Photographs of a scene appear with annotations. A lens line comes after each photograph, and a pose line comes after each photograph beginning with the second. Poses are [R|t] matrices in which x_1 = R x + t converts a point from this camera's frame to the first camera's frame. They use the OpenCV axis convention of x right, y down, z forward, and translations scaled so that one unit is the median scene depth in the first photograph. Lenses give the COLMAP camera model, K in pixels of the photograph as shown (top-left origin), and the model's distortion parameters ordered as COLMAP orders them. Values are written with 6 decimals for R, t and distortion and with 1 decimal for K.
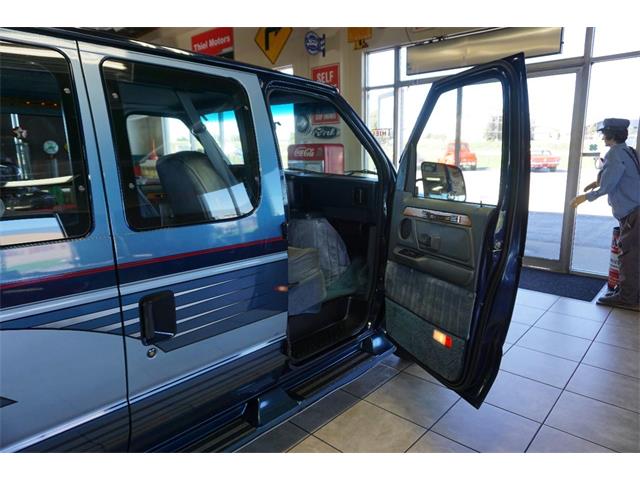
lens RADIAL K [[423.7, 0, 320.0], [0, 423.7, 240.0], [0, 0, 1]] dist [-0.010214, 0.003313]
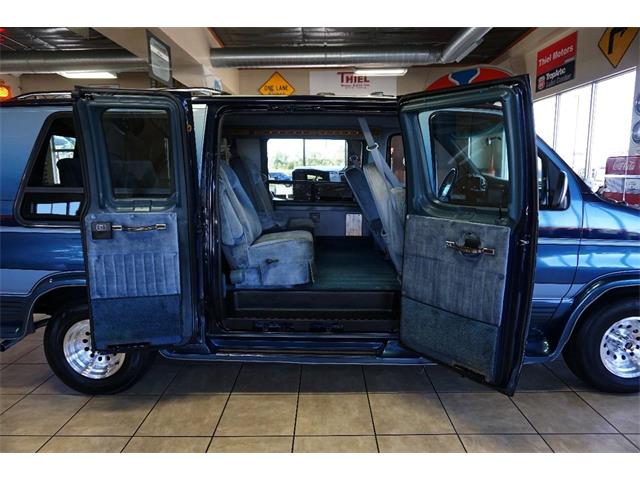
lens RADIAL K [[425.4, 0, 320.0], [0, 425.4, 240.0], [0, 0, 1]] dist [-0.023413, 0.005097]
pose [[0.659766, 0.132127, -0.739765, 0.890815], [-0.155942, 0.987065, 0.037219, 0.050138], [0.735113, 0.090804, 0.671836, -0.141976]]
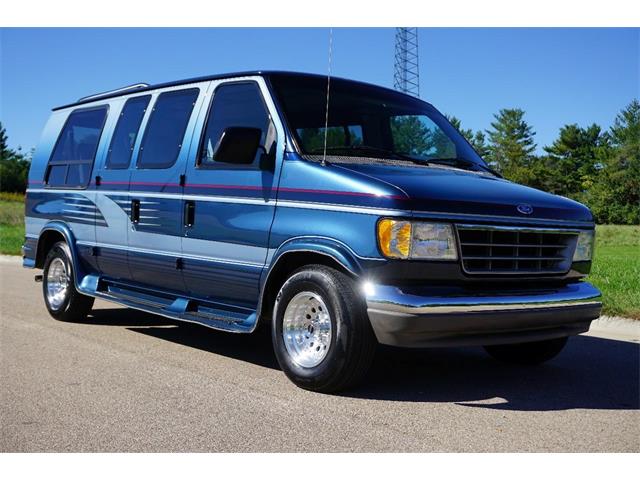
lens RADIAL K [[808.3, 0, 320.0], [0, 808.3, 240.0], [0, 0, 1]] dist [0.096184, 0.005169]
pose [[-0.141776, 0.034436, -0.989300, 3.307558], [-0.228946, 0.971157, 0.066615, -0.147178], [0.963059, 0.235941, -0.129803, 2.337878]]
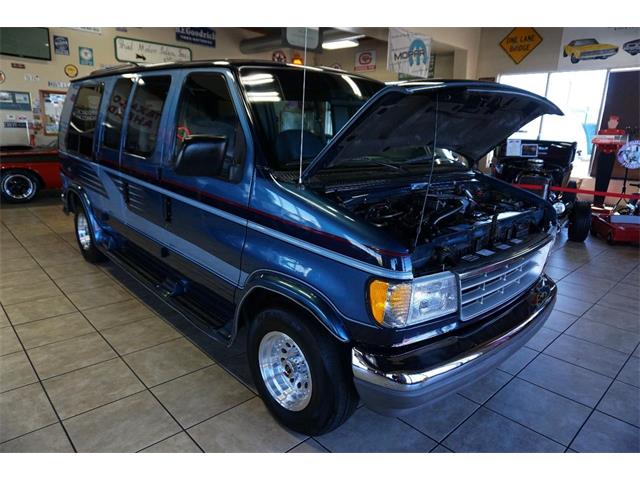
lens RADIAL K [[423.7, 0, 320.0], [0, 423.7, 240.0], [0, 0, 1]] dist [-0.010214, 0.003313]
pose [[-0.088796, 0.271882, -0.958225, 1.687619], [-0.239842, 0.927883, 0.285499, -0.455288], [0.966743, 0.255173, -0.017184, 2.030212]]
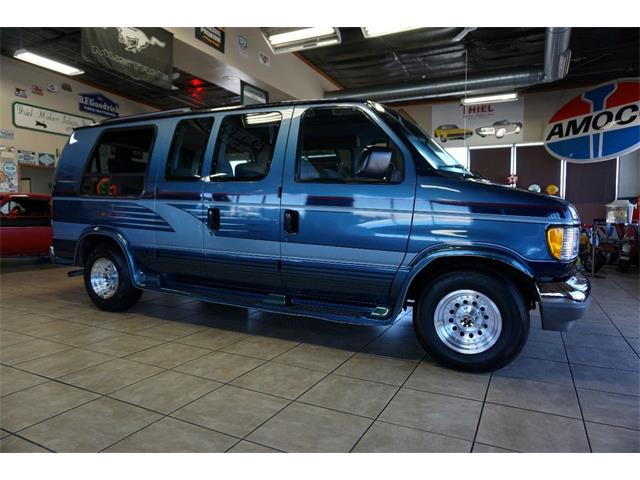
lens RADIAL K [[423.7, 0, 320.0], [0, 423.7, 240.0], [0, 0, 1]] dist [-0.010214, 0.003313]
pose [[0.267408, 0.078243, -0.960401, 1.973449], [-0.214045, 0.976620, 0.019967, 0.120478], [0.939509, 0.200230, 0.277904, 0.893278]]
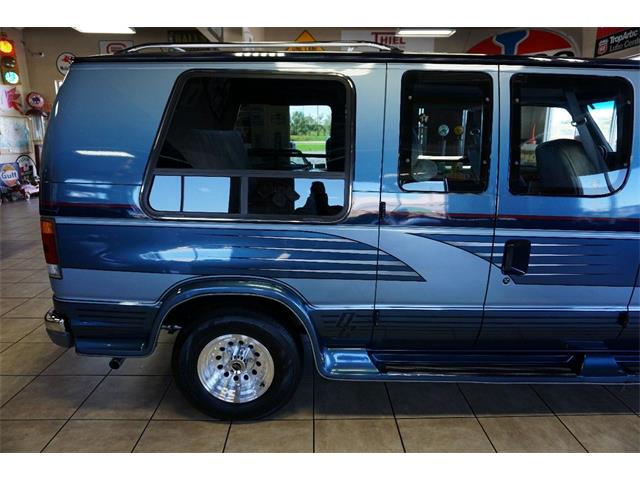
lens RADIAL K [[433.8, 0, 309.7], [0, 433.8, 238.4], [0, 0, 1]] dist [-0.036418, 0.018697]
pose [[0.670241, 0.182897, -0.719253, 0.170768], [-0.160087, 0.981971, 0.100525, 0.083577], [0.724672, 0.047767, 0.687437, -0.470760]]
